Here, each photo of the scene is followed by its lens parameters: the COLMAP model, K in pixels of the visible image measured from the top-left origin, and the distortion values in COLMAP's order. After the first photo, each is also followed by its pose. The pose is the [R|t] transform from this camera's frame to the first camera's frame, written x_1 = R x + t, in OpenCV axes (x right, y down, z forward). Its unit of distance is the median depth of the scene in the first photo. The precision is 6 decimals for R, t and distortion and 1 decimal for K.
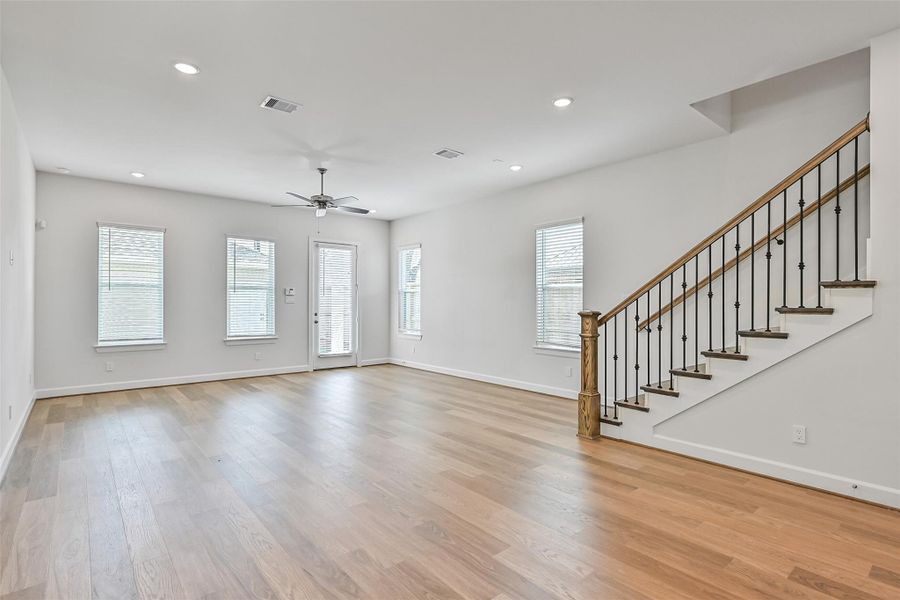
lens RADIAL K [[437.6, 0, 448.0], [0, 437.6, 299.8], [0, 0, 1]] dist [-0.001629, 0.000301]
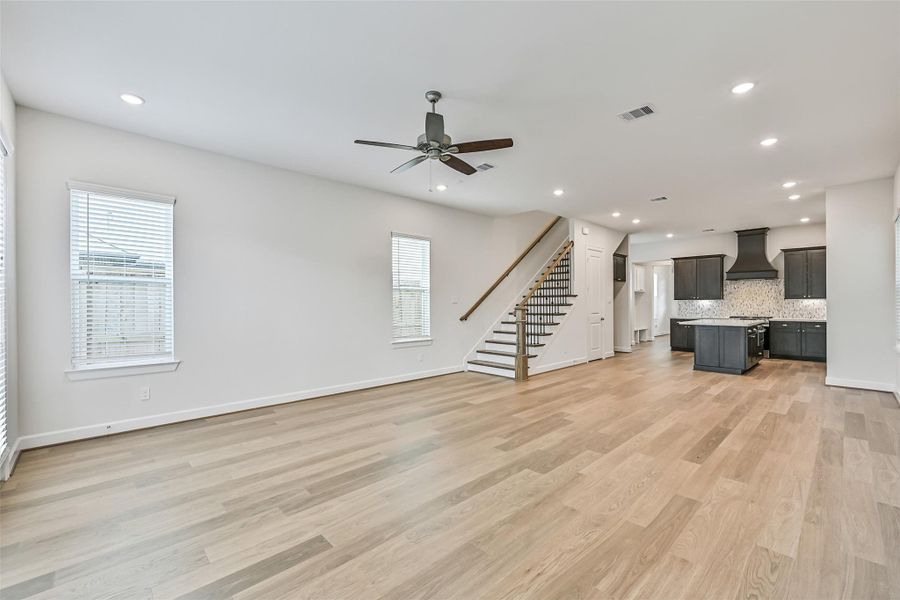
lens RADIAL K [[389.7, 0, 449.0], [0, 389.7, 297.5], [0, 0, 1]] dist [0.003727, 0.000491]
pose [[-0.075652, 0.010991, 0.997074, -0.751730], [-0.005490, 0.999920, -0.011439, 0.004610], [-0.997119, -0.006339, -0.075585, 0.891193]]
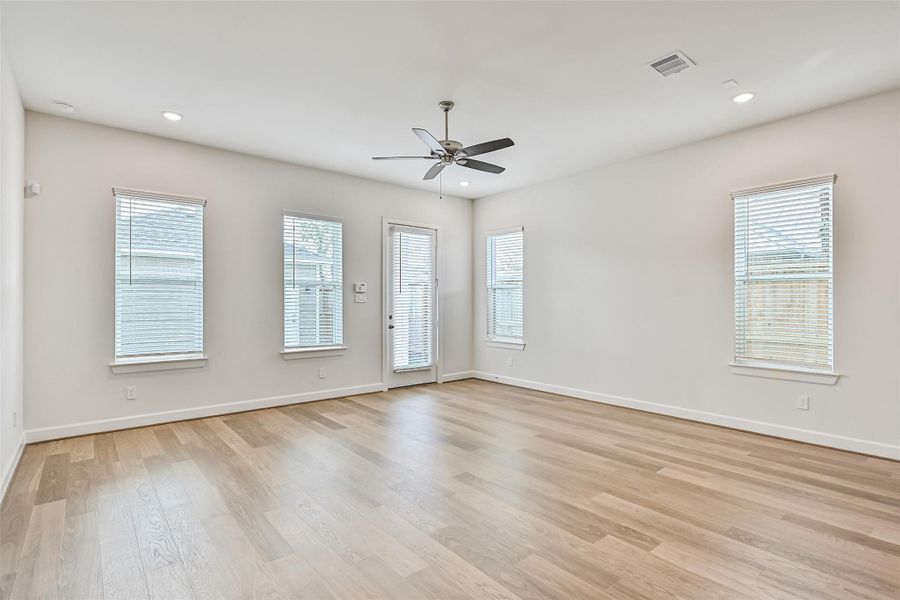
lens RADIAL K [[437.6, 0, 448.3], [0, 437.6, 300.4], [0, 0, 1]] dist [-0.001629, 0.000301]
pose [[0.999954, -0.002466, -0.009298, -0.242161], [0.002485, 0.999995, 0.002002, 0.002228], [0.009293, -0.002025, 0.999955, 0.283866]]
